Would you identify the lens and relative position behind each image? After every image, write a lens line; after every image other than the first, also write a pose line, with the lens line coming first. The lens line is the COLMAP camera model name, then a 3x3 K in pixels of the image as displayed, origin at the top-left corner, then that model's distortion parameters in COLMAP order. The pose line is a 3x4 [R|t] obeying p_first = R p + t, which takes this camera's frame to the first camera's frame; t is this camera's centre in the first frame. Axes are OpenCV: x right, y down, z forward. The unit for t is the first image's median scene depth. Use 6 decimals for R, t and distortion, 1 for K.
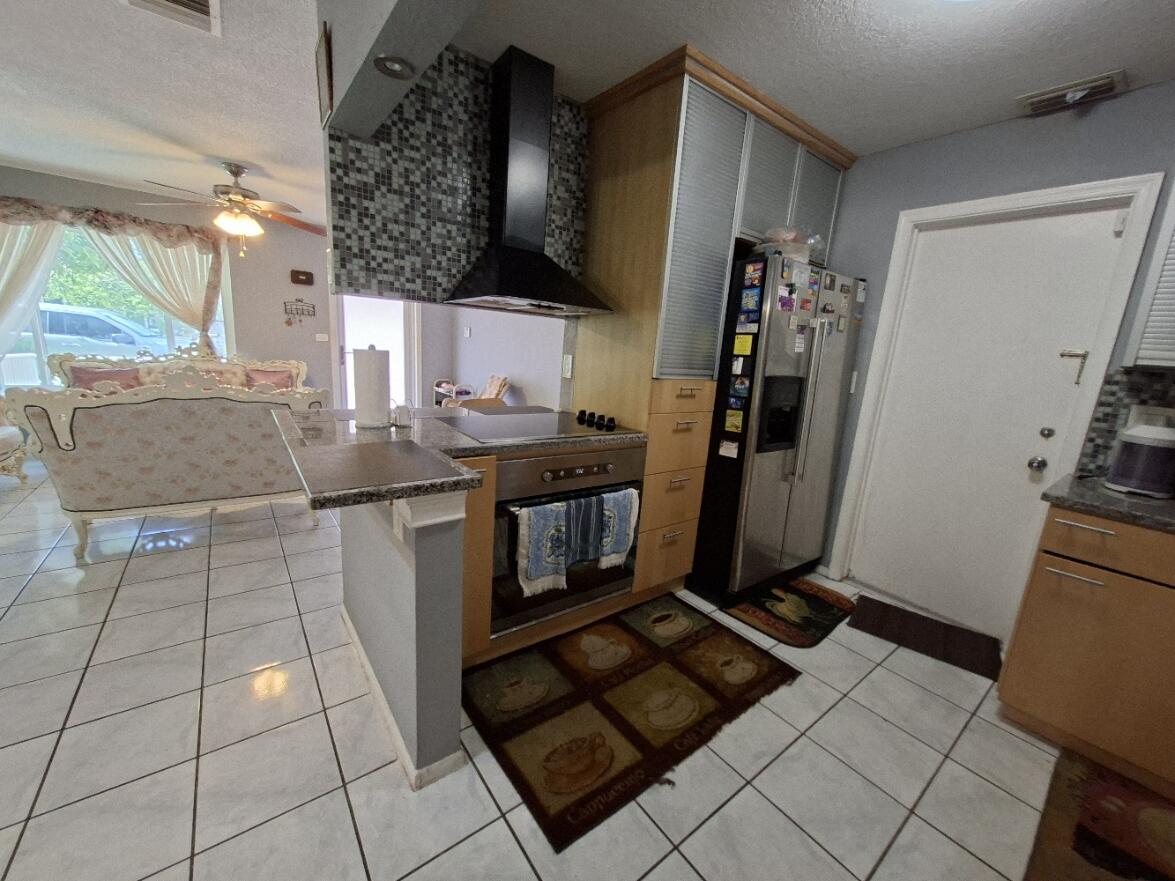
lens RADIAL K [[463.5, 0, 587.5], [0, 463.5, 440.5], [0, 0, 1]] dist [0.002279, 0.000166]
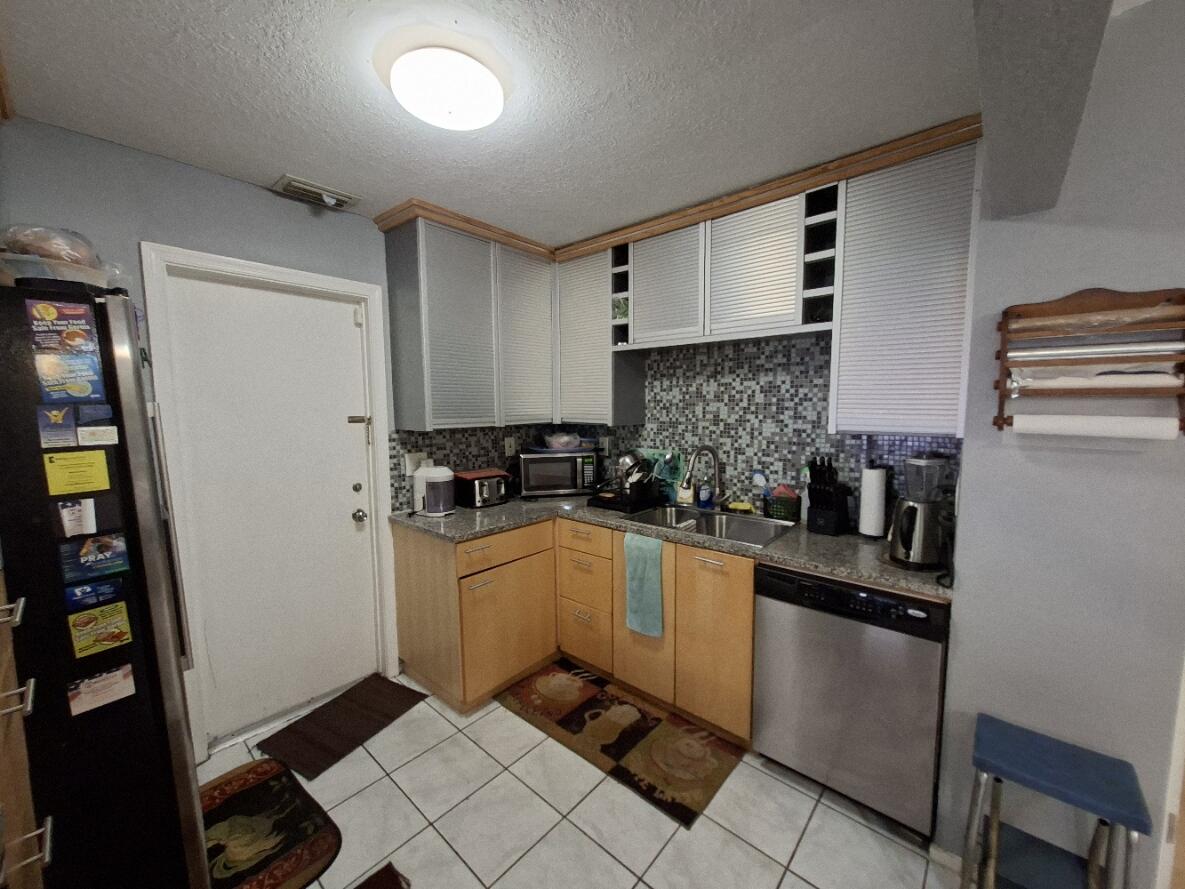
lens RADIAL K [[464.3, 0, 592.5], [0, 464.3, 444.5], [0, 0, 1]] dist [0.000347, 0.000005]
pose [[-0.192308, -0.162436, 0.967798, -0.214916], [0.185493, 0.962410, 0.198391, -0.234128], [-0.963644, 0.217672, -0.154948, 0.580165]]
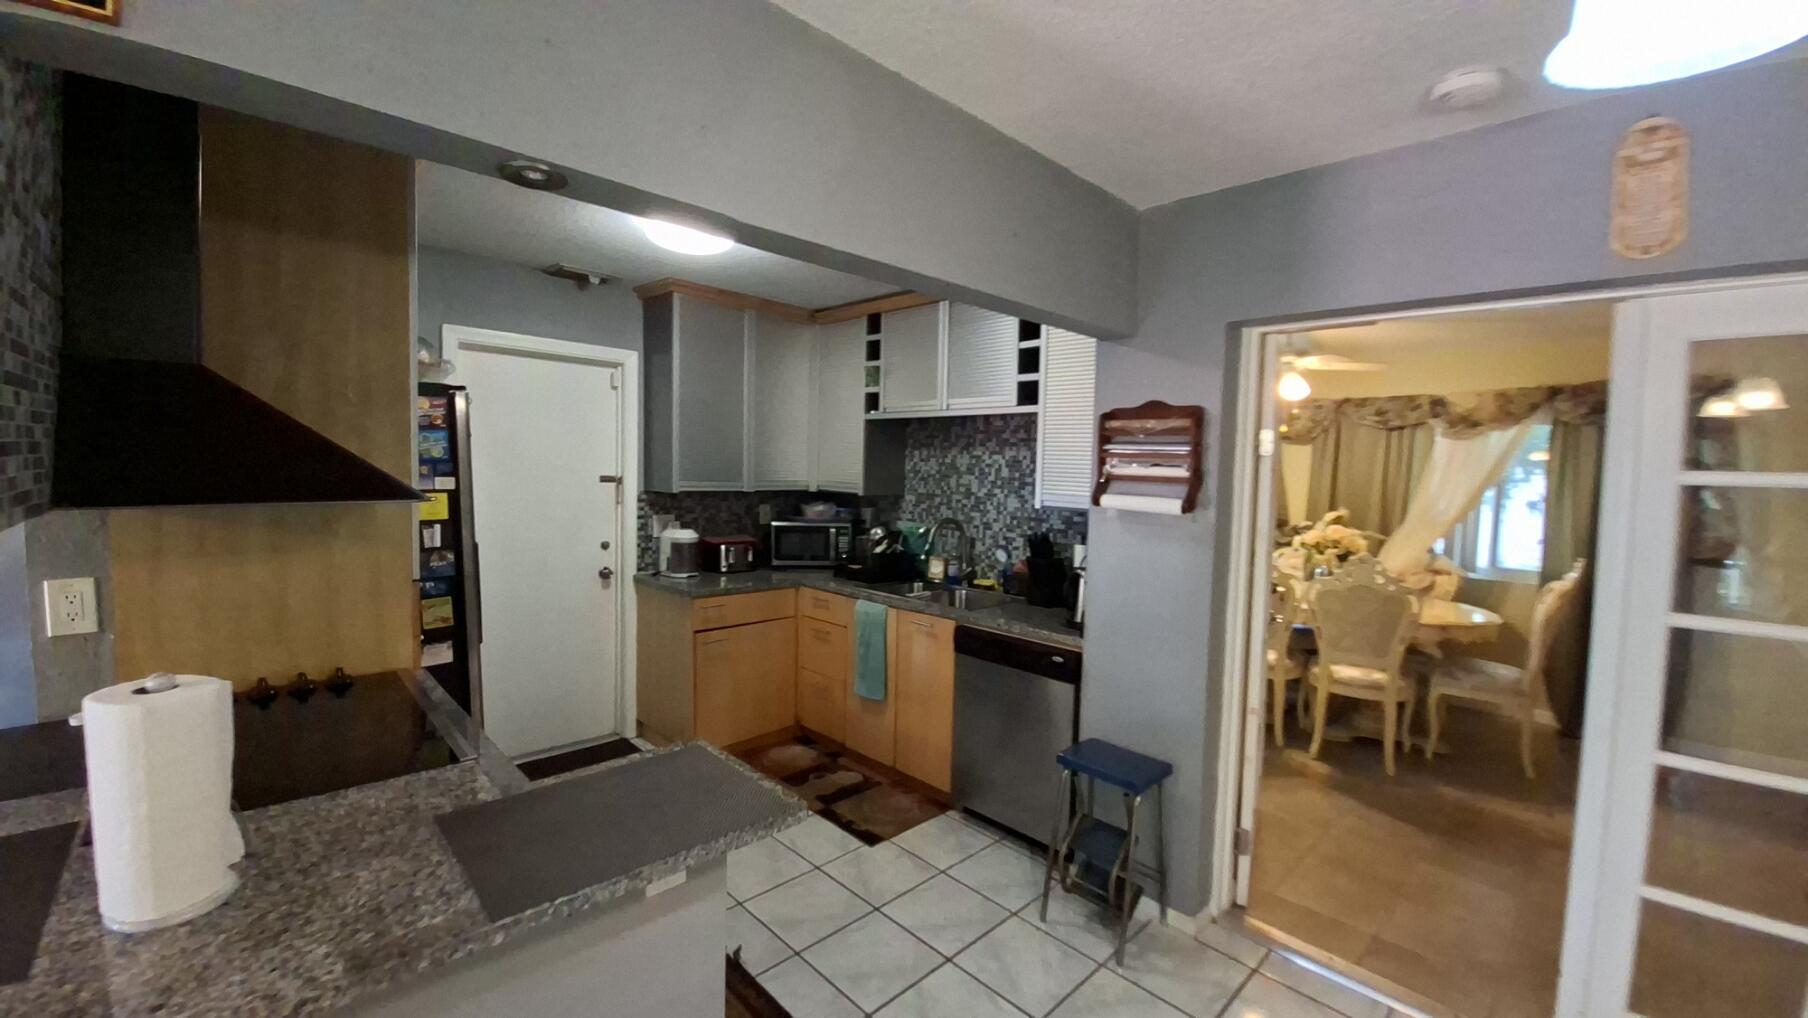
lens RADIAL K [[707.8, 0, 904.0], [0, 707.8, 509.0], [0, 0, 1]] dist [-0.000930, -0.000048]
pose [[-0.120471, -0.140017, 0.982793, -0.836295], [0.157899, 0.974697, 0.158219, -0.265085], [-0.980079, 0.174243, -0.095314, 0.403231]]
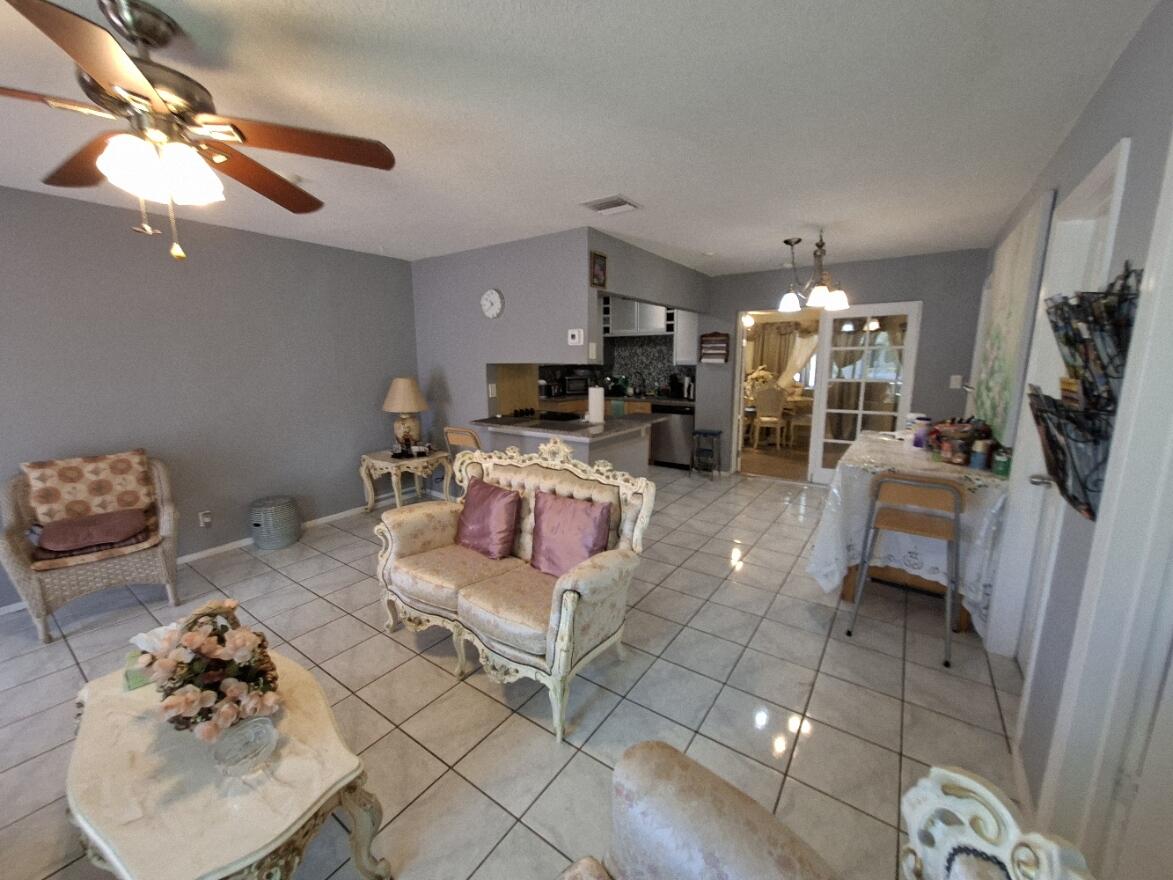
lens RADIAL K [[457.0, 0, 586.5], [0, 457.0, 440.0], [0, 0, 1]] dist [-0.064742, 0.000013]
pose [[-0.296272, -0.241833, 0.923980, -2.059329], [0.173082, 0.937802, 0.300949, -0.515953], [-0.939290, 0.249087, -0.235988, 1.319631]]
